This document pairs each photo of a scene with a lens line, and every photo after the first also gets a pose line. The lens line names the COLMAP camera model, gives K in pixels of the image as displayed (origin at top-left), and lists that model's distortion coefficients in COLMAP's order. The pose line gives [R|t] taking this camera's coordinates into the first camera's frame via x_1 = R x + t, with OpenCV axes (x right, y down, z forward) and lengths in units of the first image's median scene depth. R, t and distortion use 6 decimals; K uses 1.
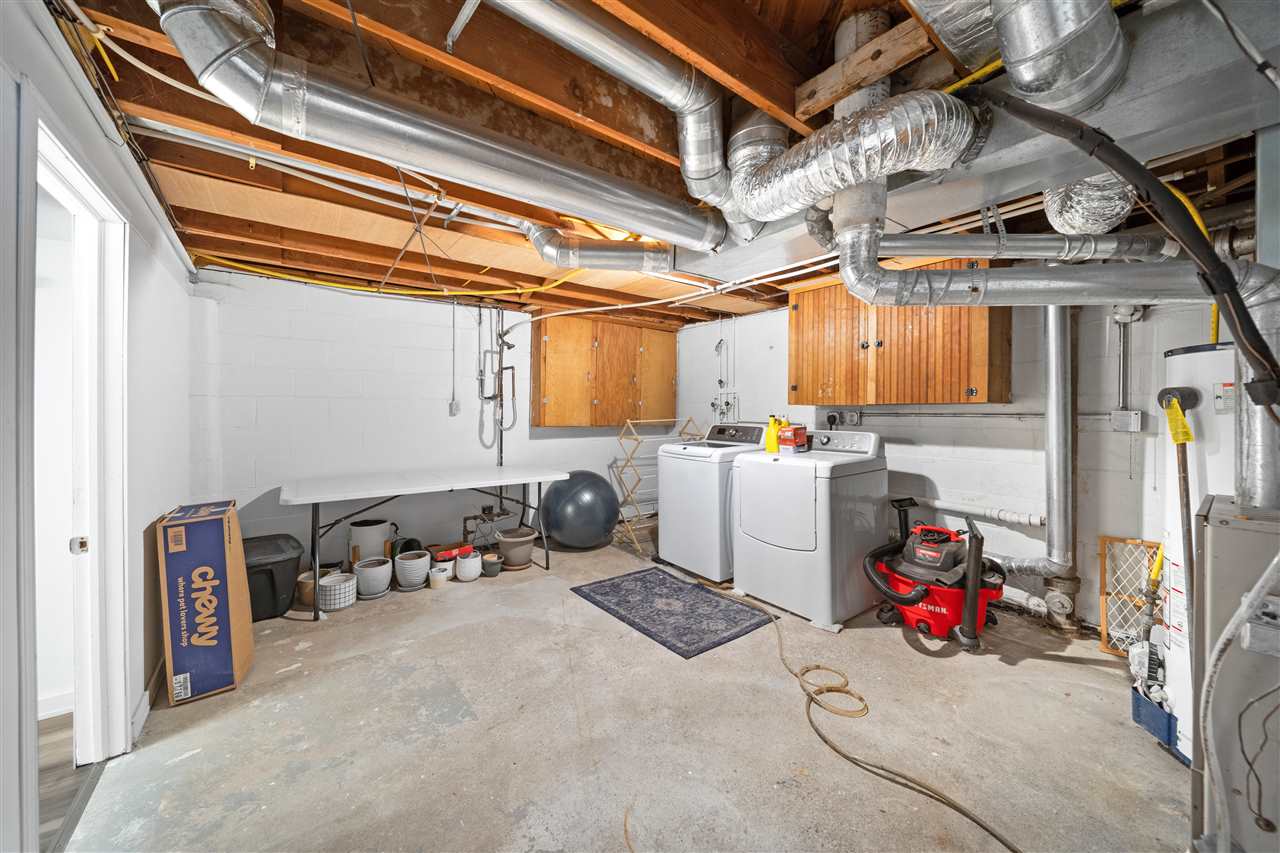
lens RADIAL K [[461.1, 0, 643.5], [0, 461.1, 414.8], [0, 0, 1]] dist [-0.000840, -0.001312]
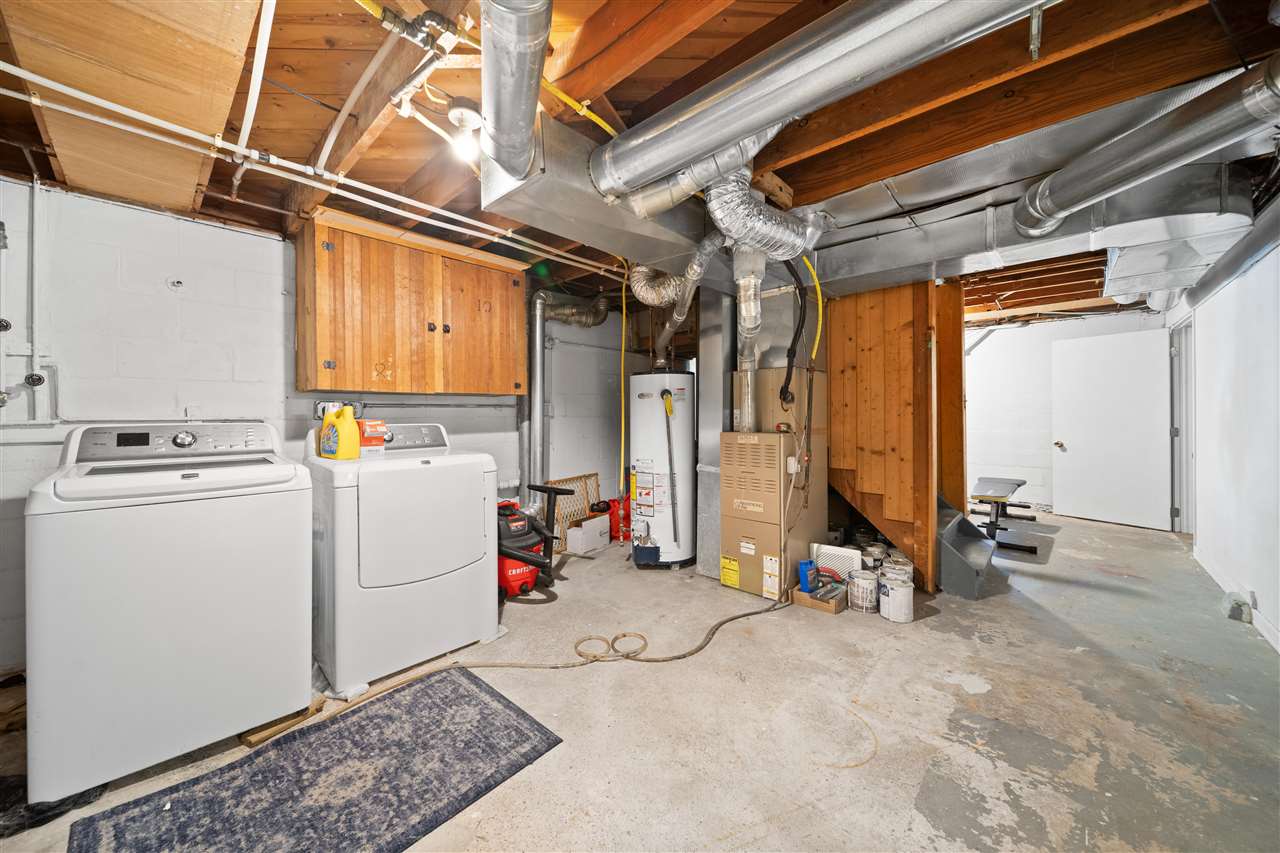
lens RADIAL K [[461.1, 0, 621.6], [0, 461.1, 417.2], [0, 0, 1]] dist [-0.000840, -0.001312]
pose [[-0.144367, -0.009627, 0.989477, -0.511536], [0.017040, 0.999780, 0.012214, 0.022976], [-0.989378, 0.018624, -0.144171, 0.837307]]
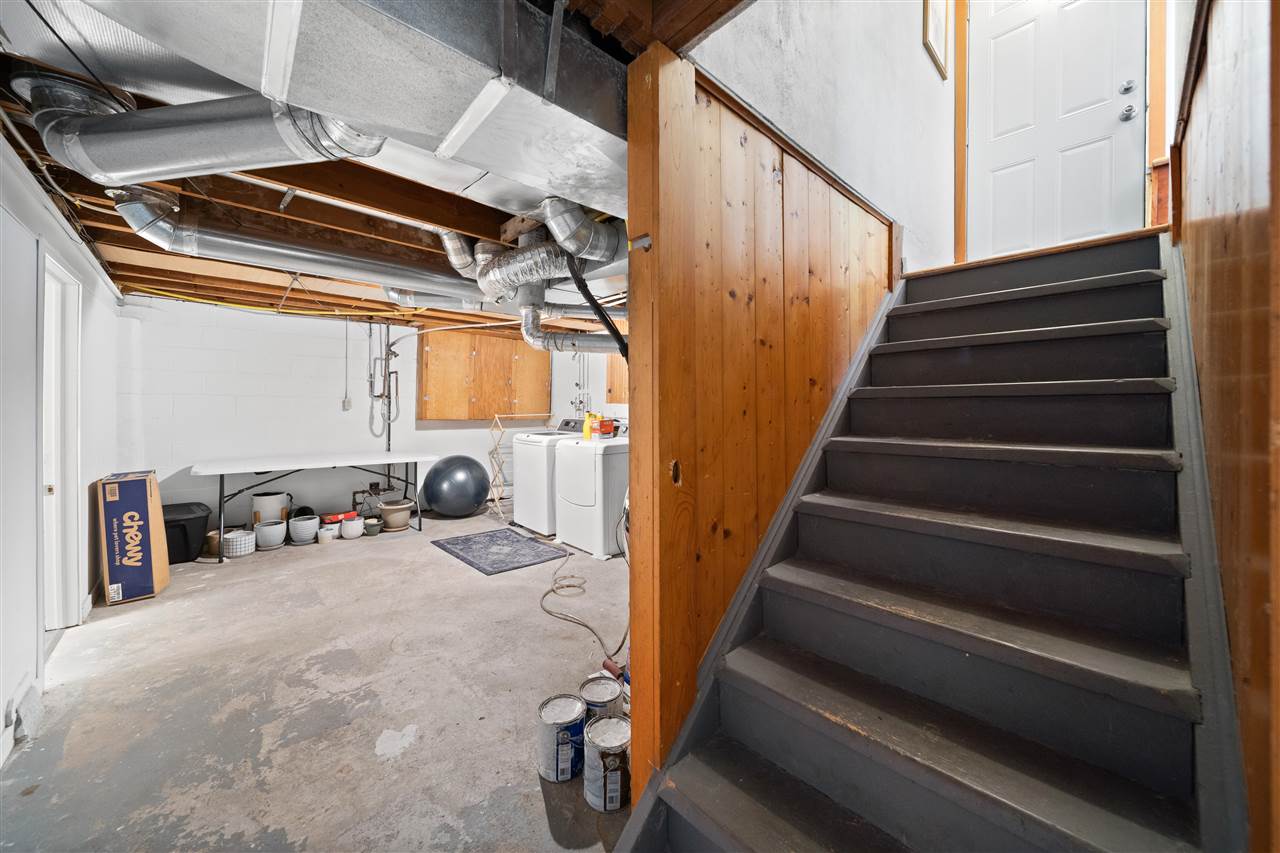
lens RADIAL K [[461.1, 0, 642.2], [0, 461.1, 412.7], [0, 0, 1]] dist [-0.000840, -0.001312]
pose [[0.995972, 0.004354, 0.089559, 0.377532], [-0.004506, 0.999989, 0.001493, 0.003550], [-0.089551, -0.001891, 0.995980, -0.428783]]
